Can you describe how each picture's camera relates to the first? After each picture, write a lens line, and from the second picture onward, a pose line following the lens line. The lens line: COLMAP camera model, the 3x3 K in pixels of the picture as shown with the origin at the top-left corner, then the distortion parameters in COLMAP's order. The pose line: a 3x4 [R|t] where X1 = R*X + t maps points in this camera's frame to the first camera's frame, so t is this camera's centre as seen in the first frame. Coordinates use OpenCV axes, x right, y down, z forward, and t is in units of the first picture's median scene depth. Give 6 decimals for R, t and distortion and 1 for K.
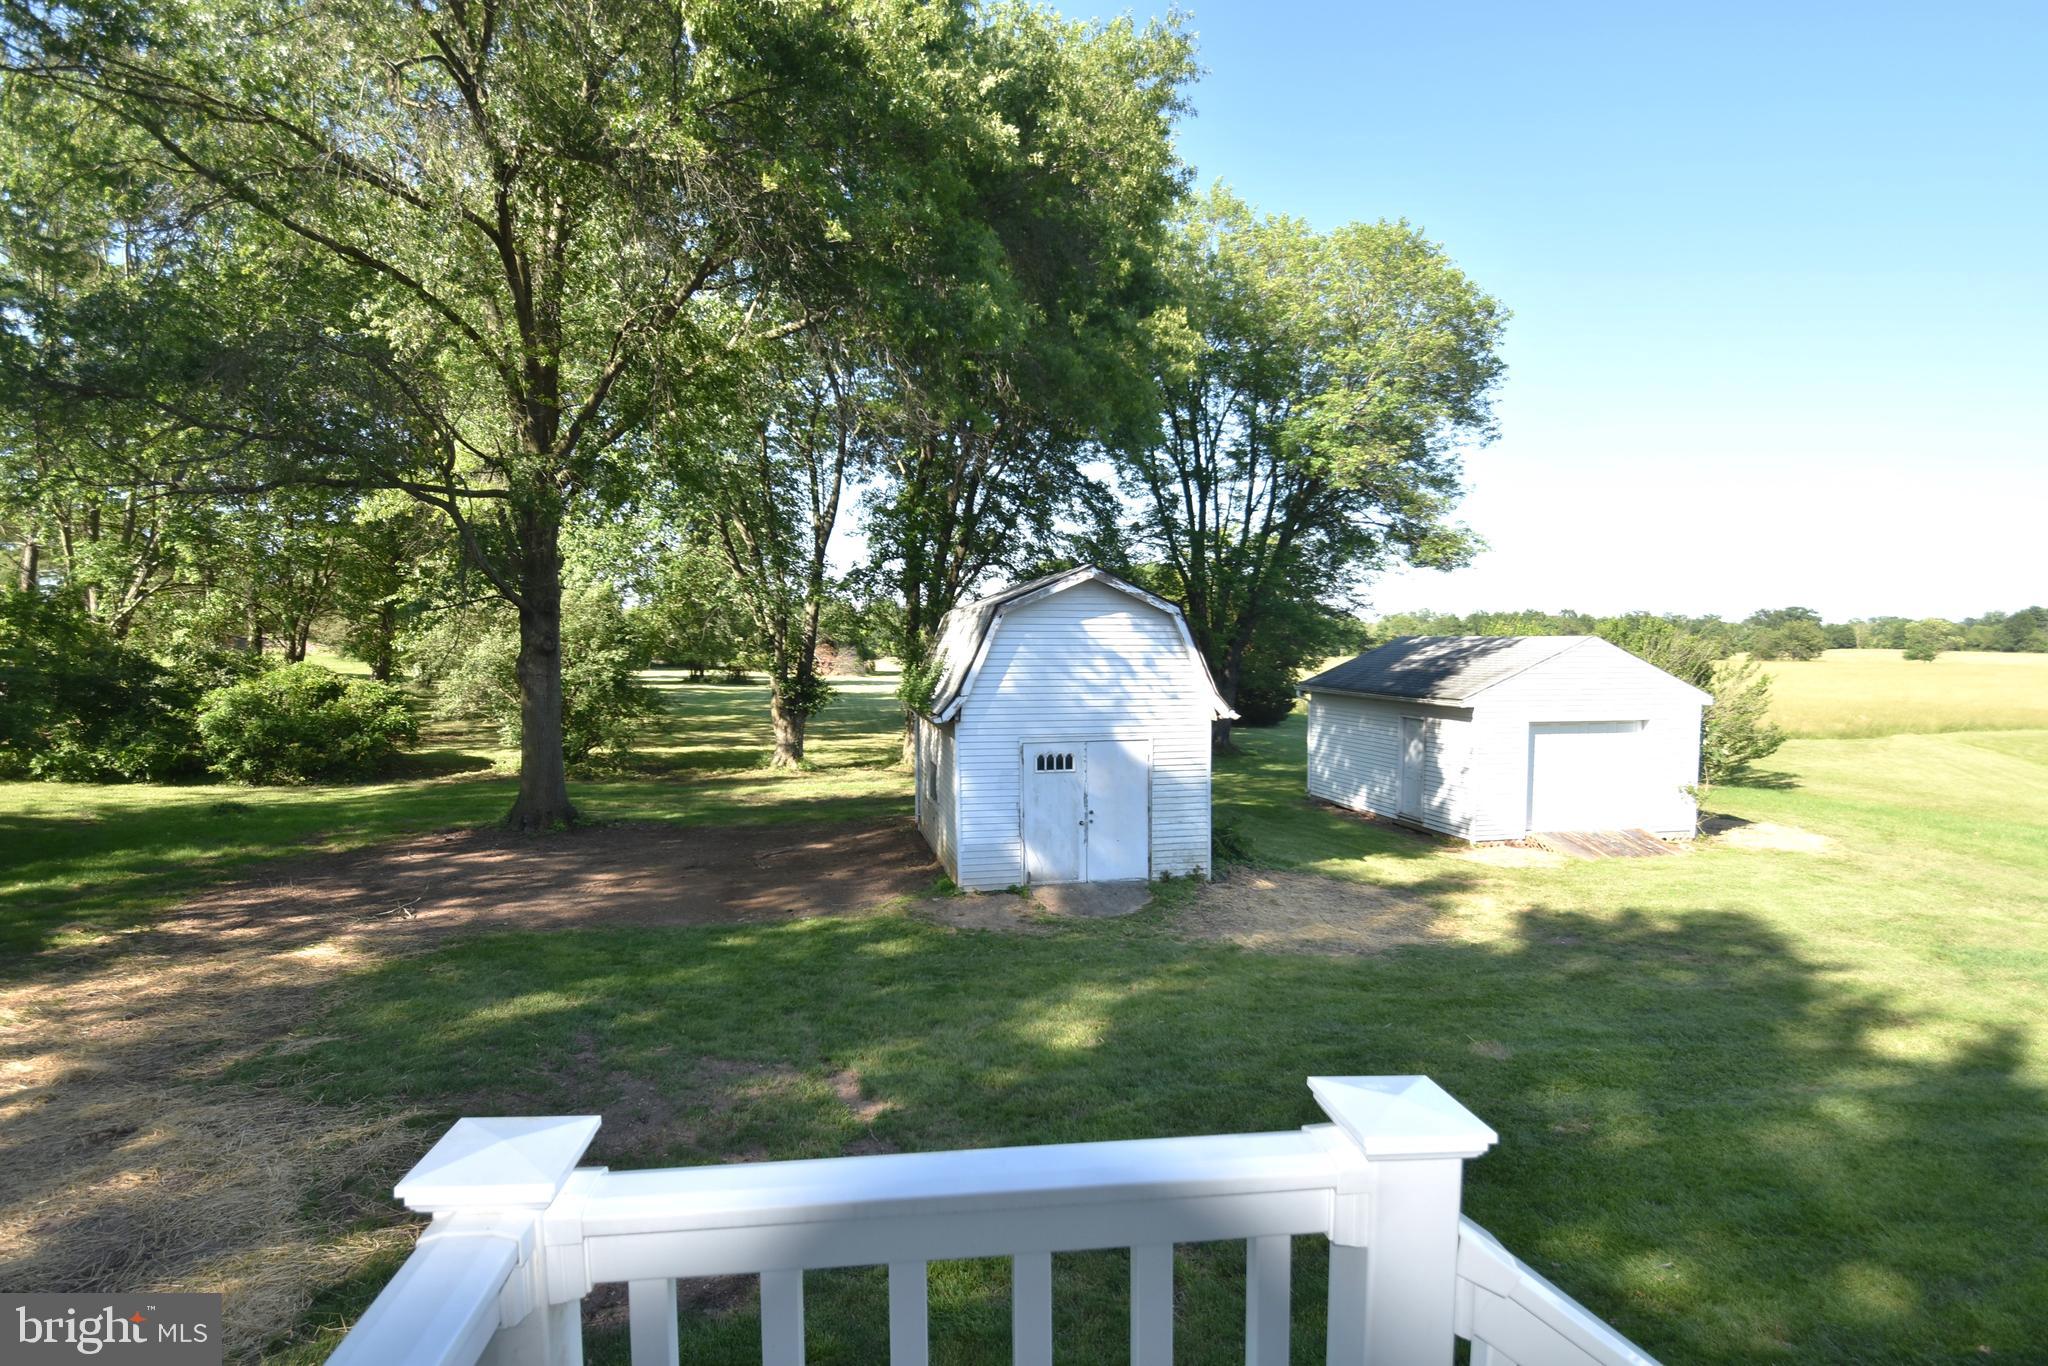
lens RADIAL K [[1050.1, 0, 1014.3], [0, 1050.1, 691.9], [0, 0, 1]] dist [0.020920, -0.002709]
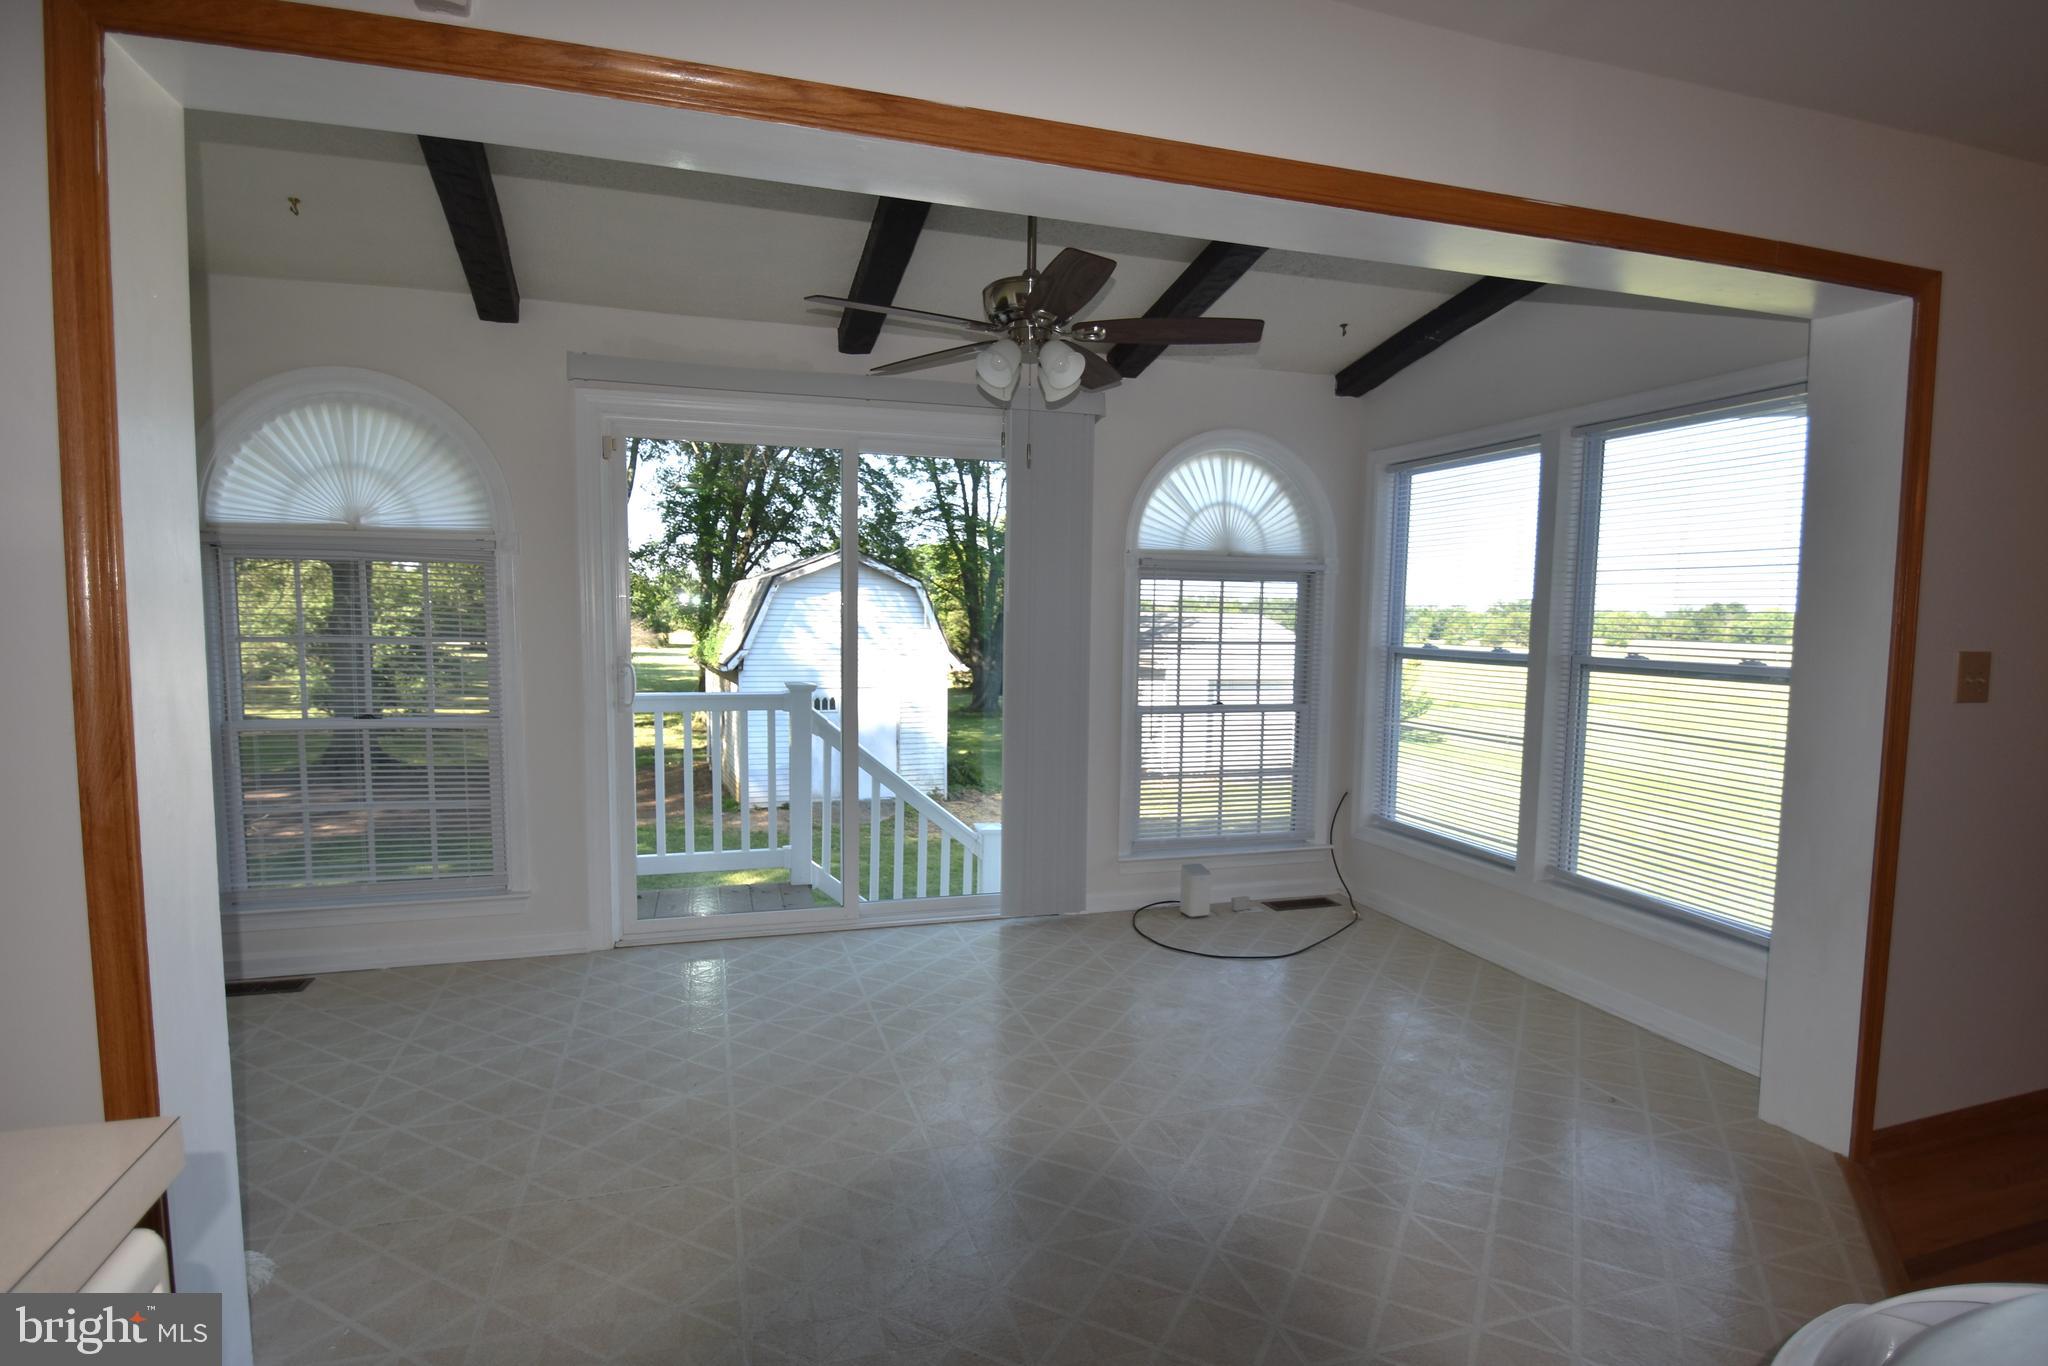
lens RADIAL K [[1050.1, 0, 1009.9], [0, 1050.1, 707.7], [0, 0, 1]] dist [0.020920, -0.002709]
pose [[0.983469, 0.001813, 0.181068, 0.015915], [-0.008238, 0.999362, 0.034738, 0.012456], [-0.180890, -0.035656, 0.982857, -0.130642]]
